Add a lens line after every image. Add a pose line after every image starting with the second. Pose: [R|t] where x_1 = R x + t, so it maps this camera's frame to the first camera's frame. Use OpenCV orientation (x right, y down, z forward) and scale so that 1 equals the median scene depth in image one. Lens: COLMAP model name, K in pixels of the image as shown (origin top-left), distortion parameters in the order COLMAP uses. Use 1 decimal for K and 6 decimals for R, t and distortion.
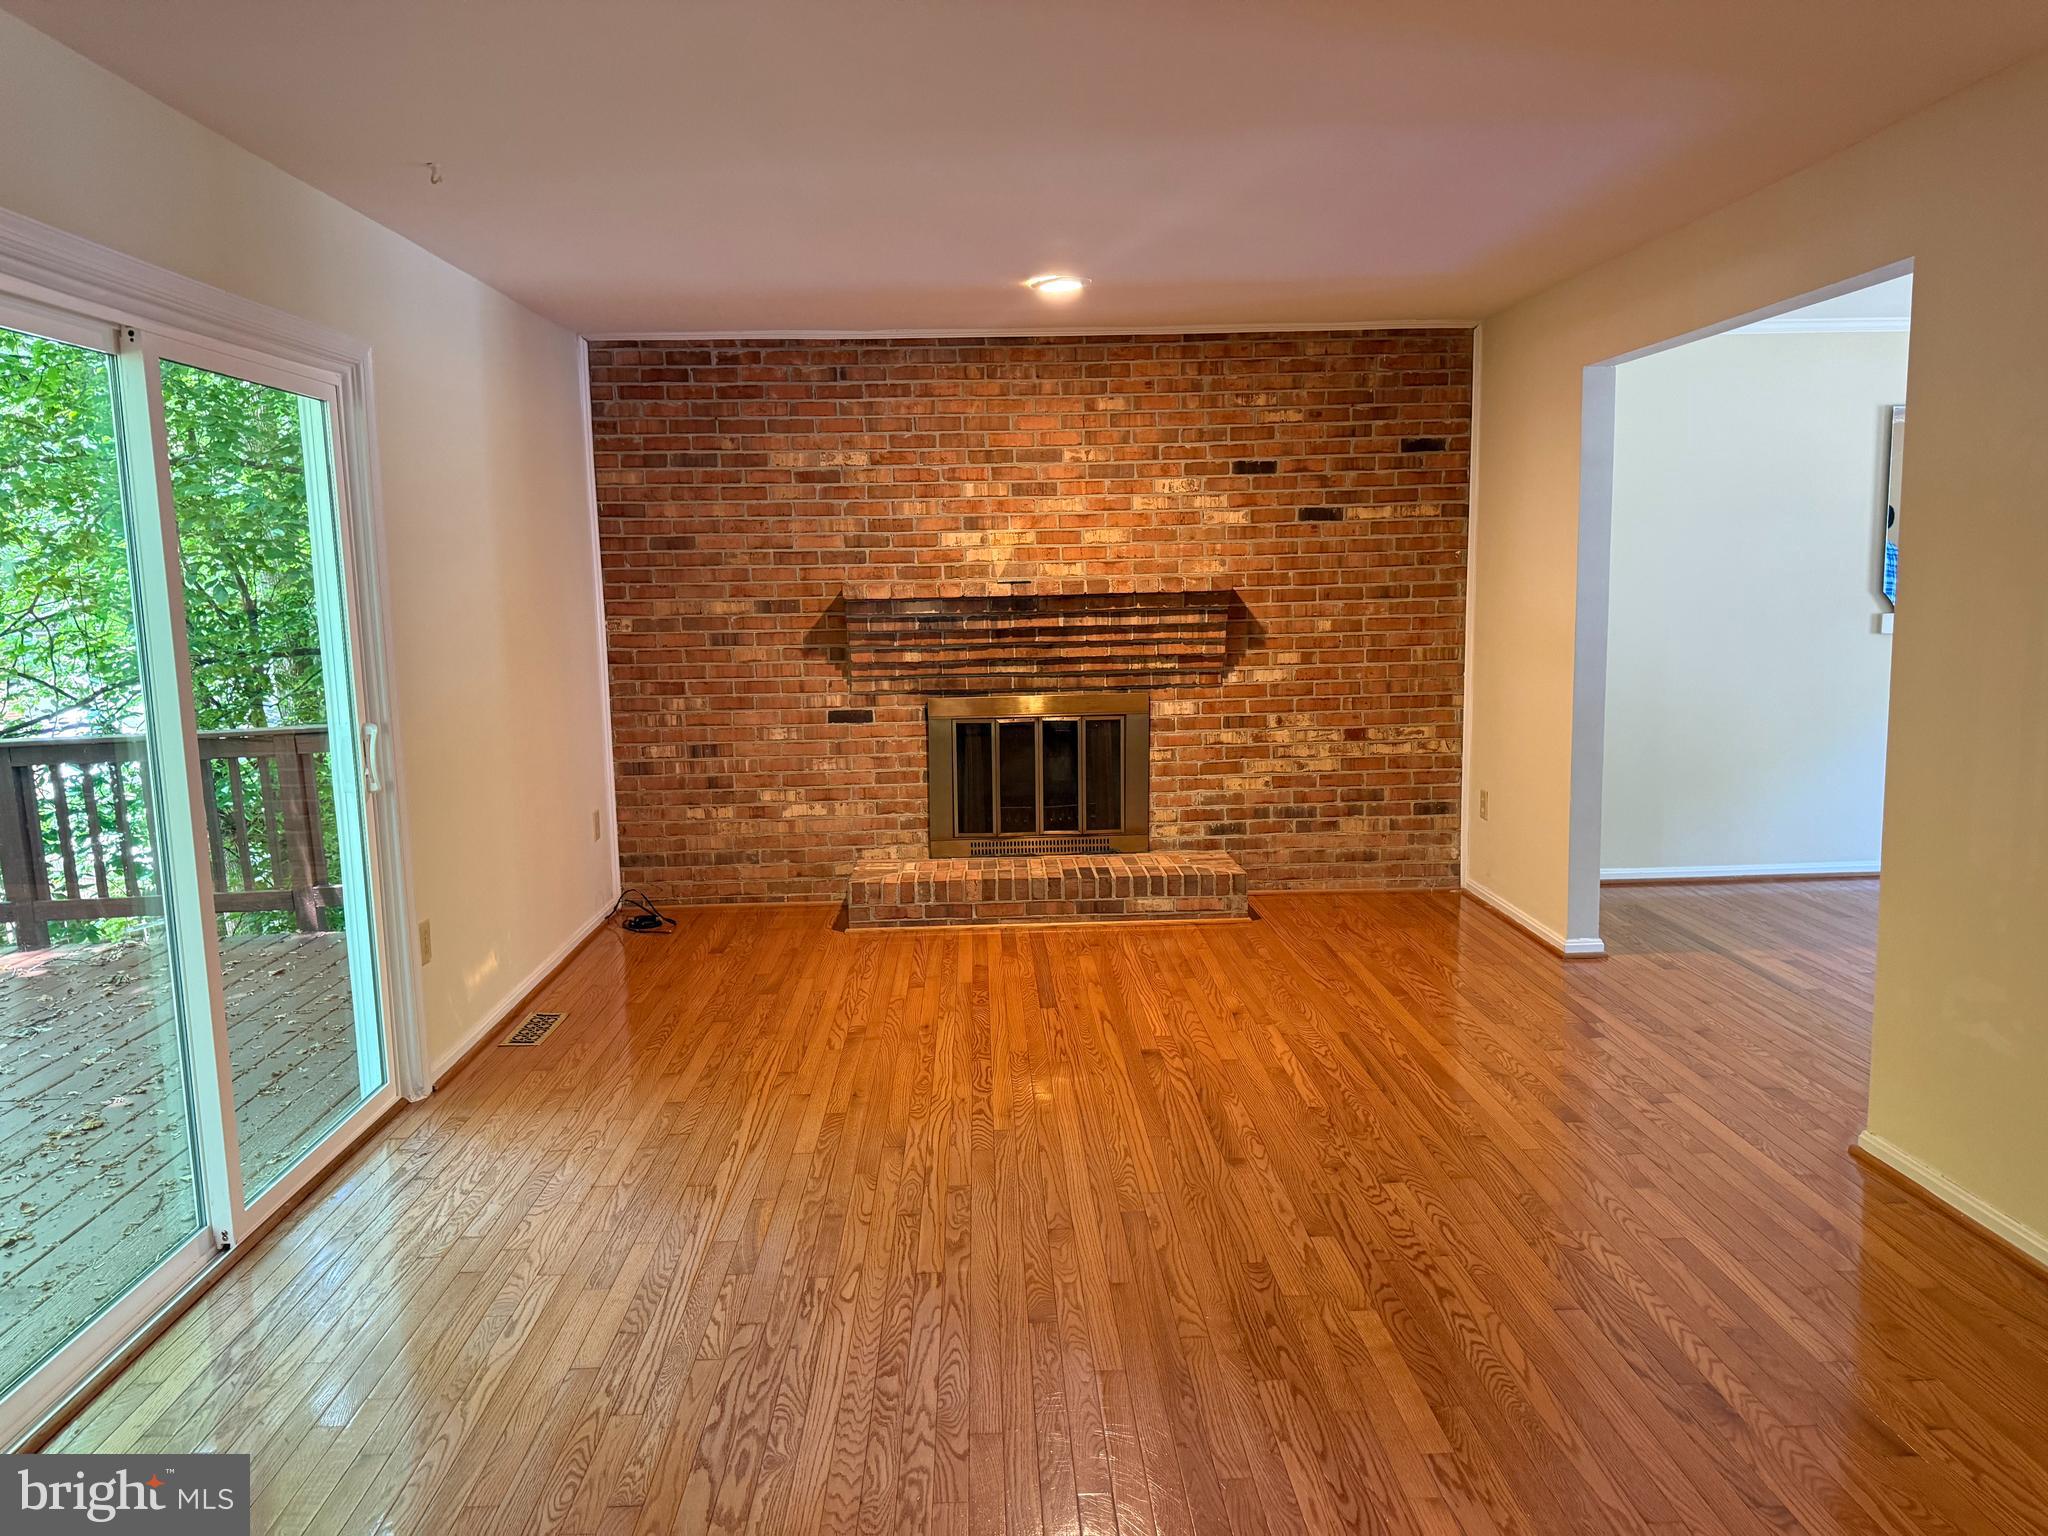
lens RADIAL K [[1428.9, 0, 1023.0], [0, 1428.9, 772.6], [0, 0, 1]] dist [0.154970, -0.198628]
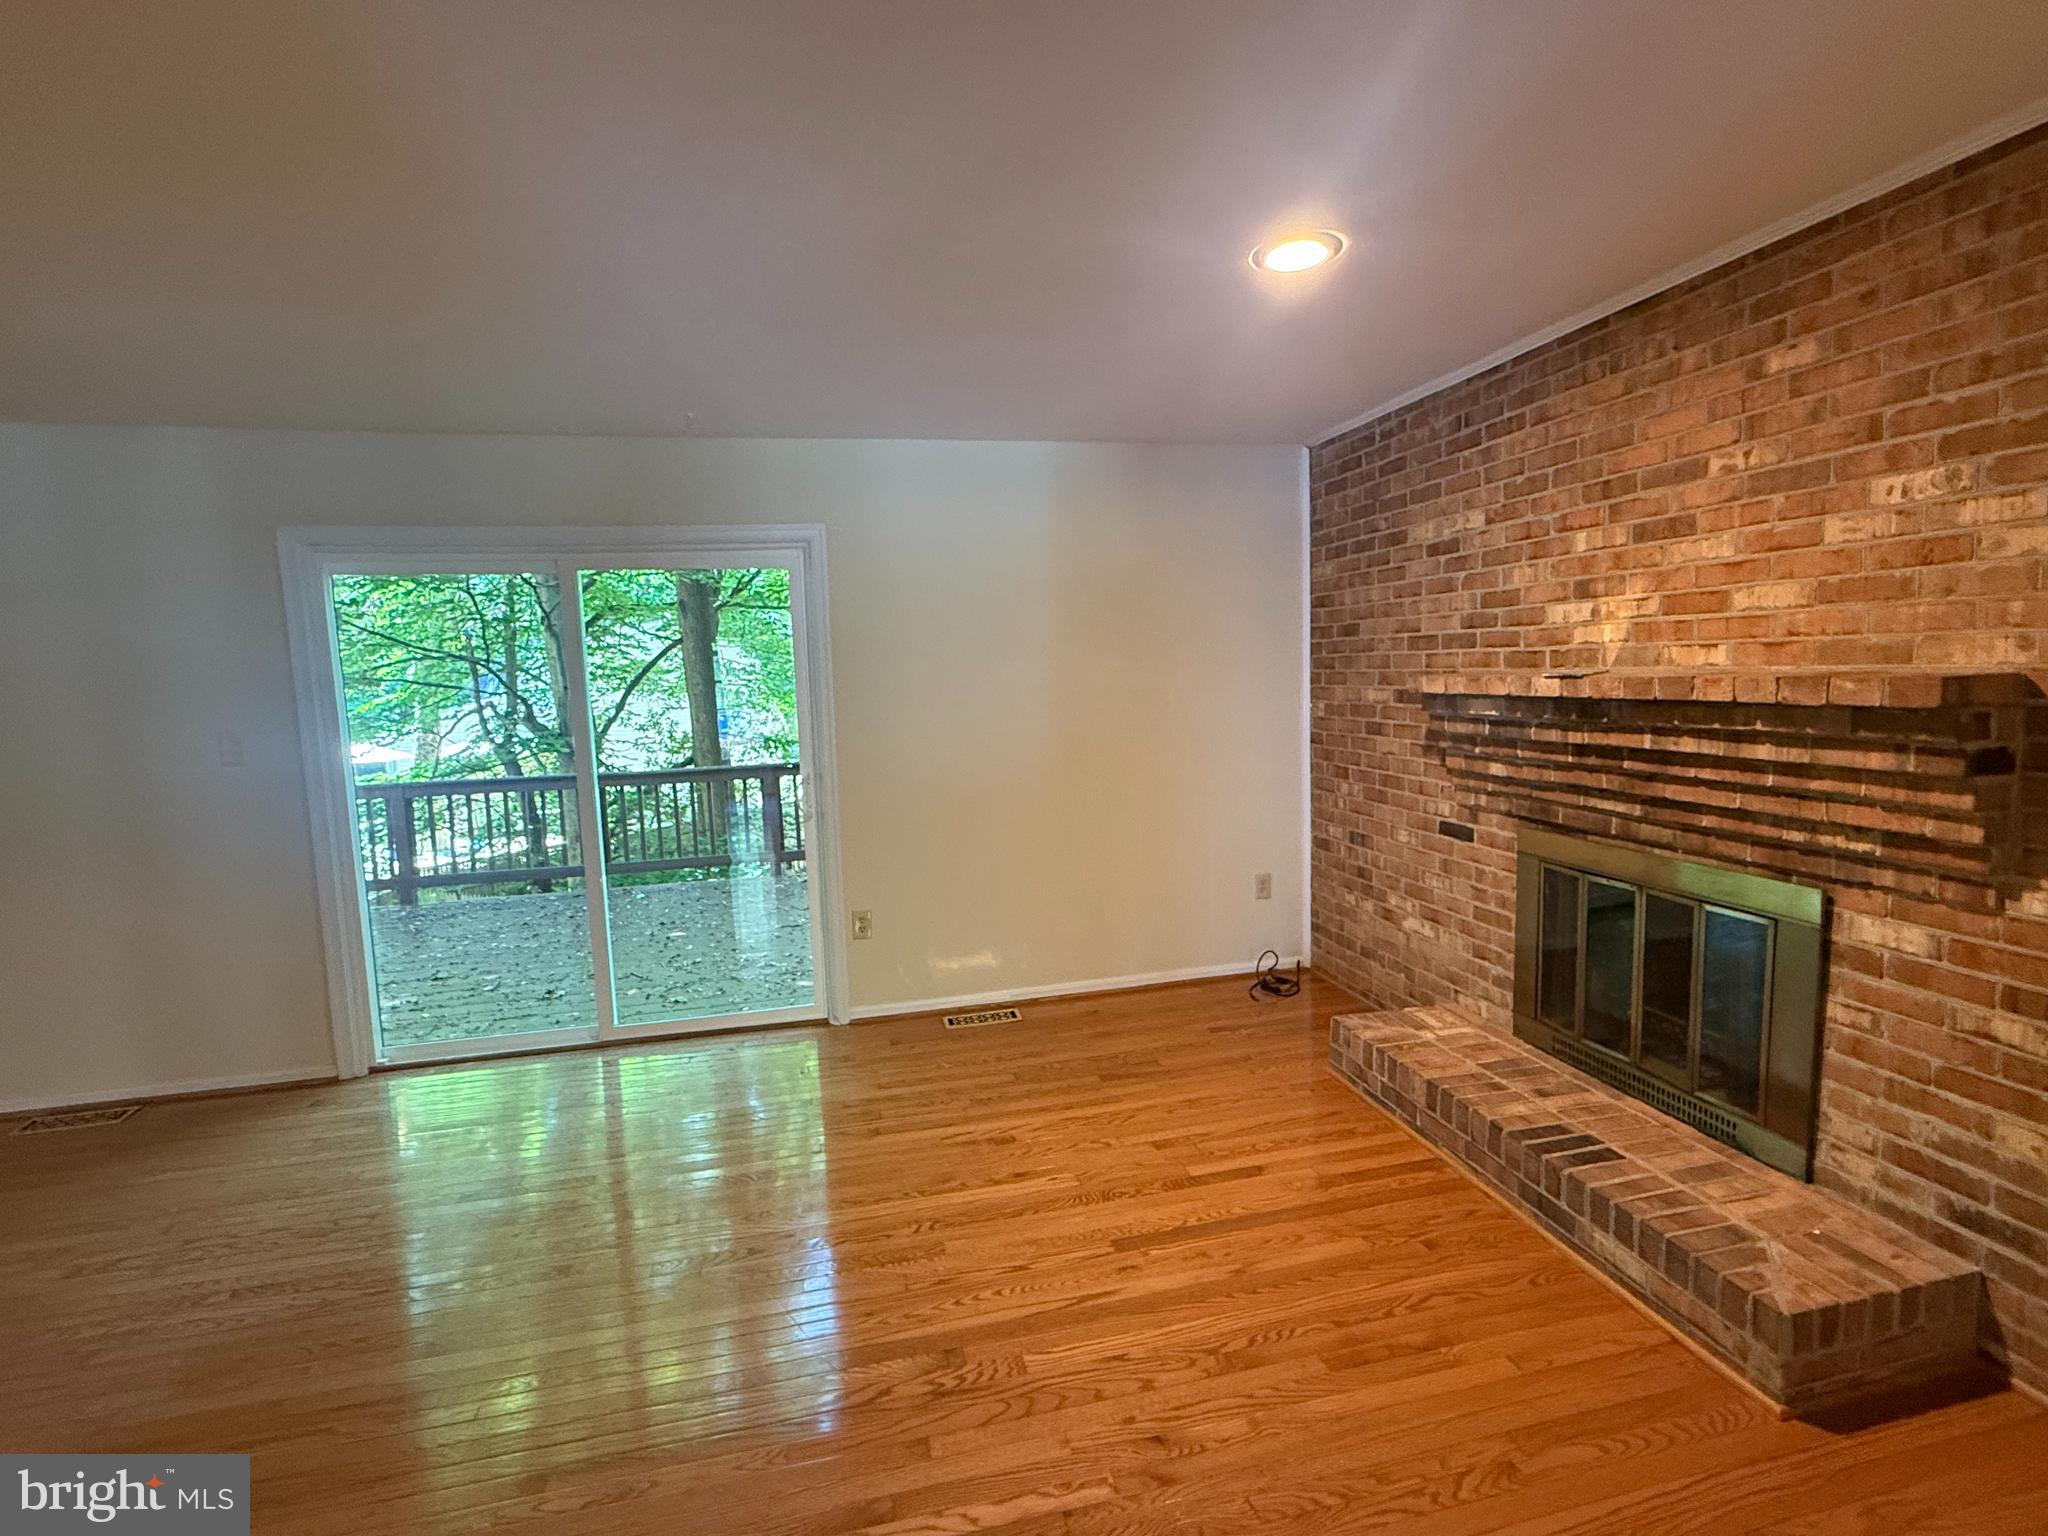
lens RADIAL K [[960.0, 0, 1024.0], [0, 960.0, 768.0], [0, 0, 1]] dist [0.001130, -0.000188]
pose [[0.193156, 0.117994, -0.974047, 0.374866], [-0.108187, 0.989250, 0.098382, -0.104752], [0.975185, 0.086376, 0.203845, 0.649690]]
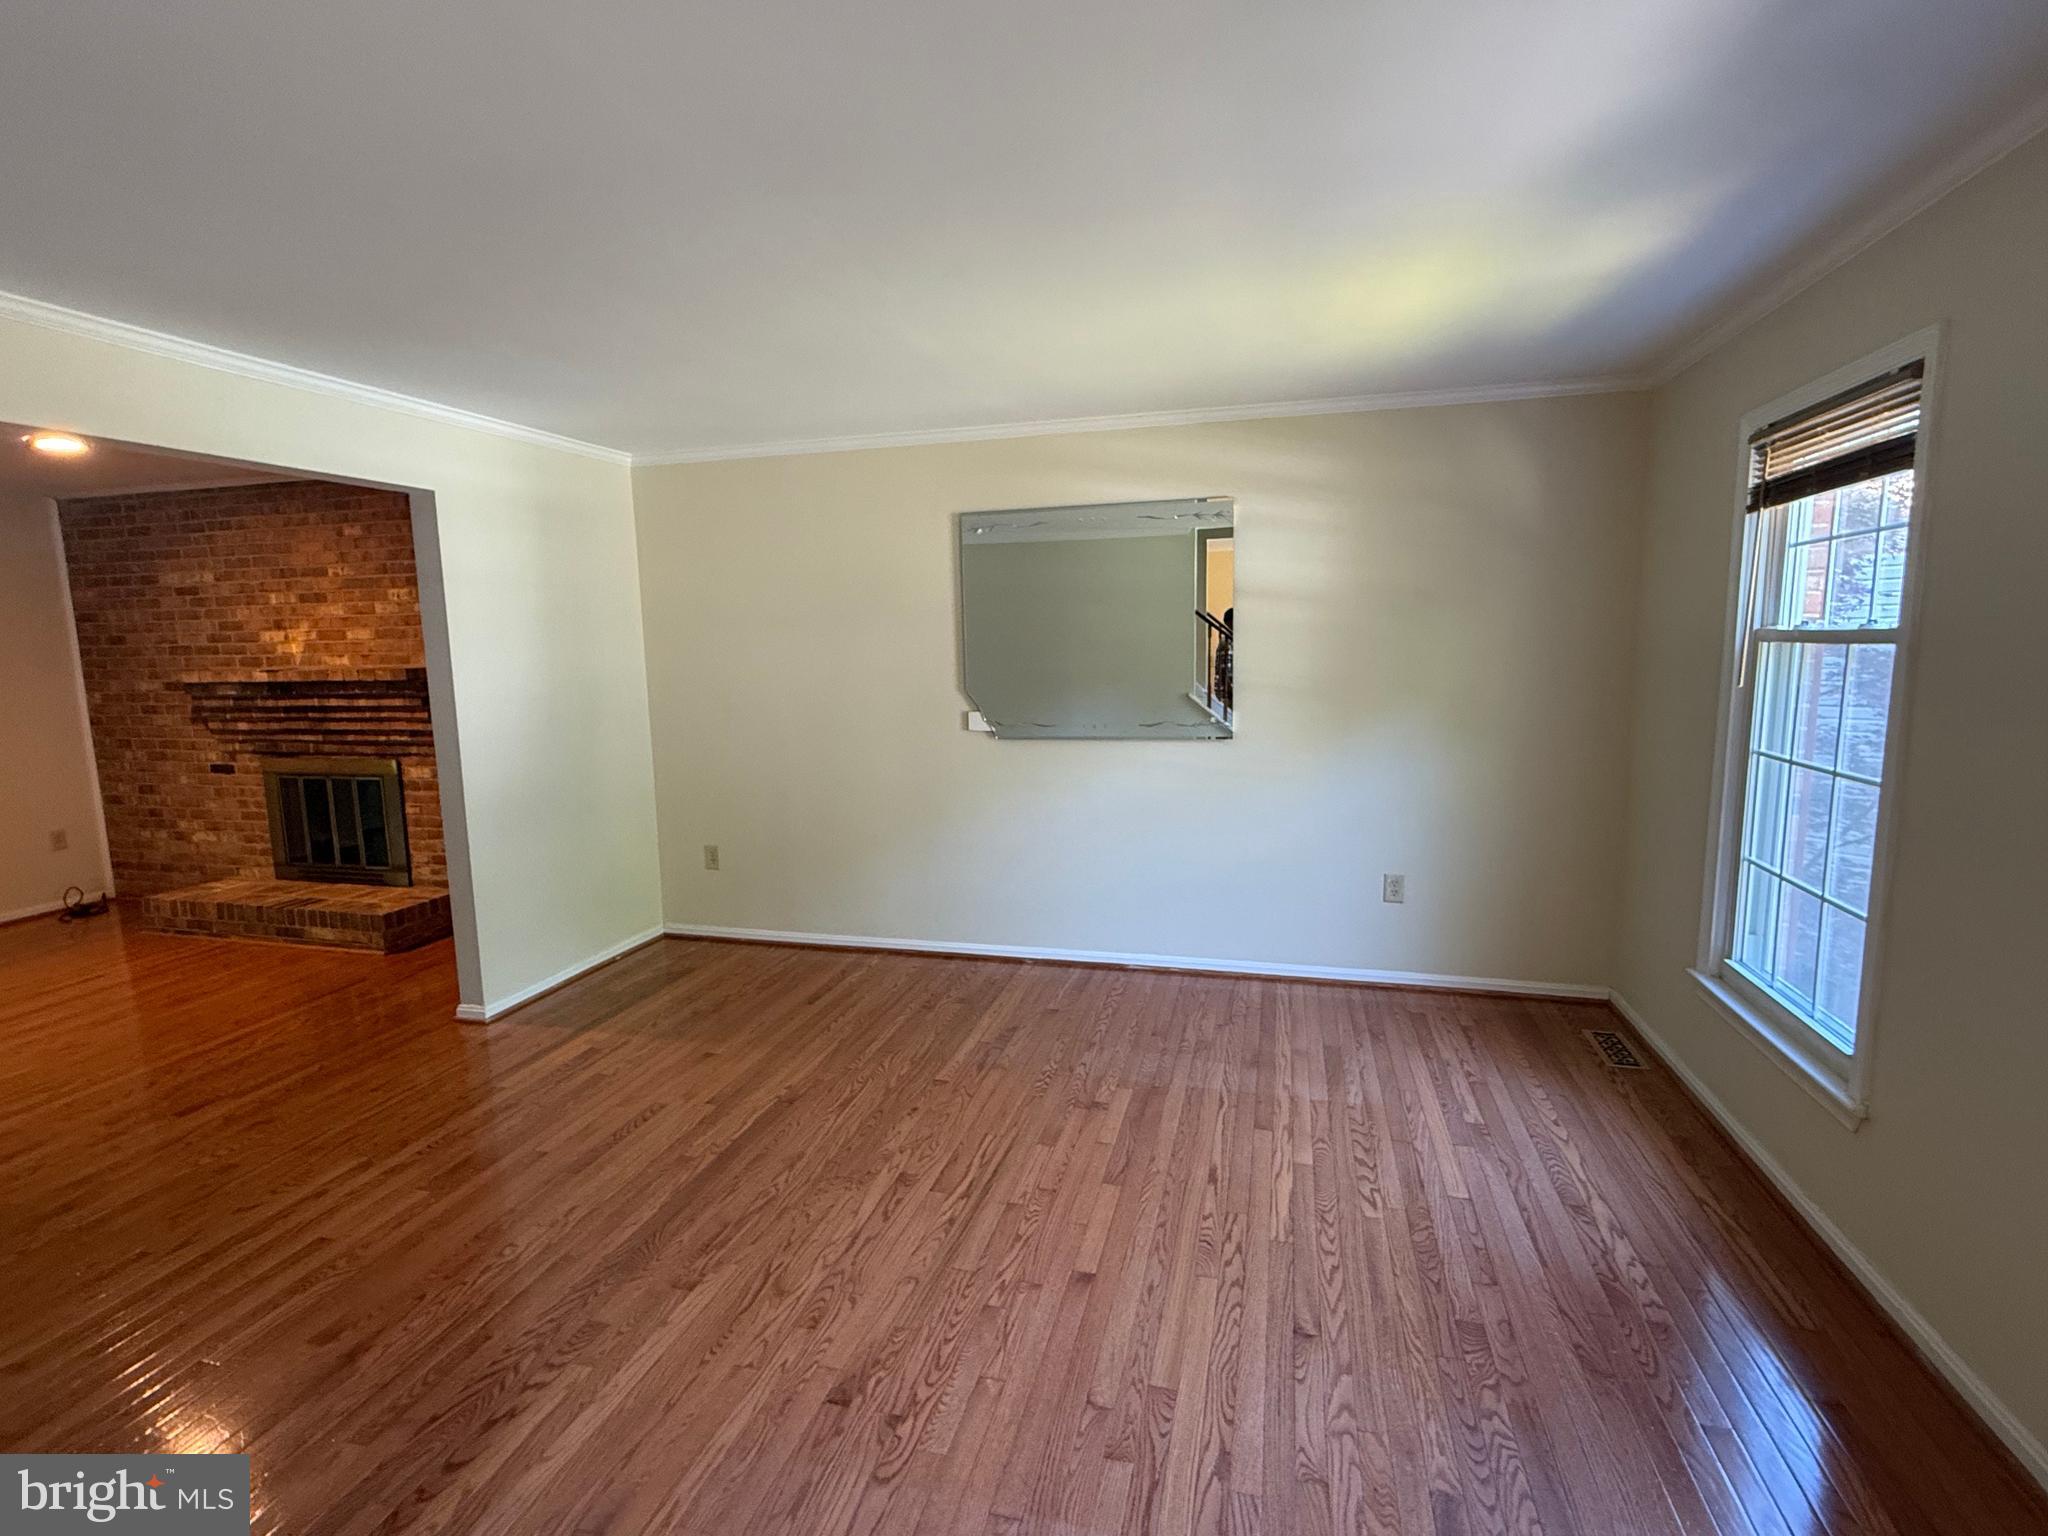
lens RADIAL K [[970.0, 0, 1018.3], [0, 970.0, 769.1], [0, 0, 1]] dist [-0.002420, -0.000007]
pose [[0.956659, 0.042117, -0.288150, 0.860202], [-0.041686, 0.999102, 0.007635, -0.077896], [0.288213, 0.004708, 0.957555, 0.357140]]
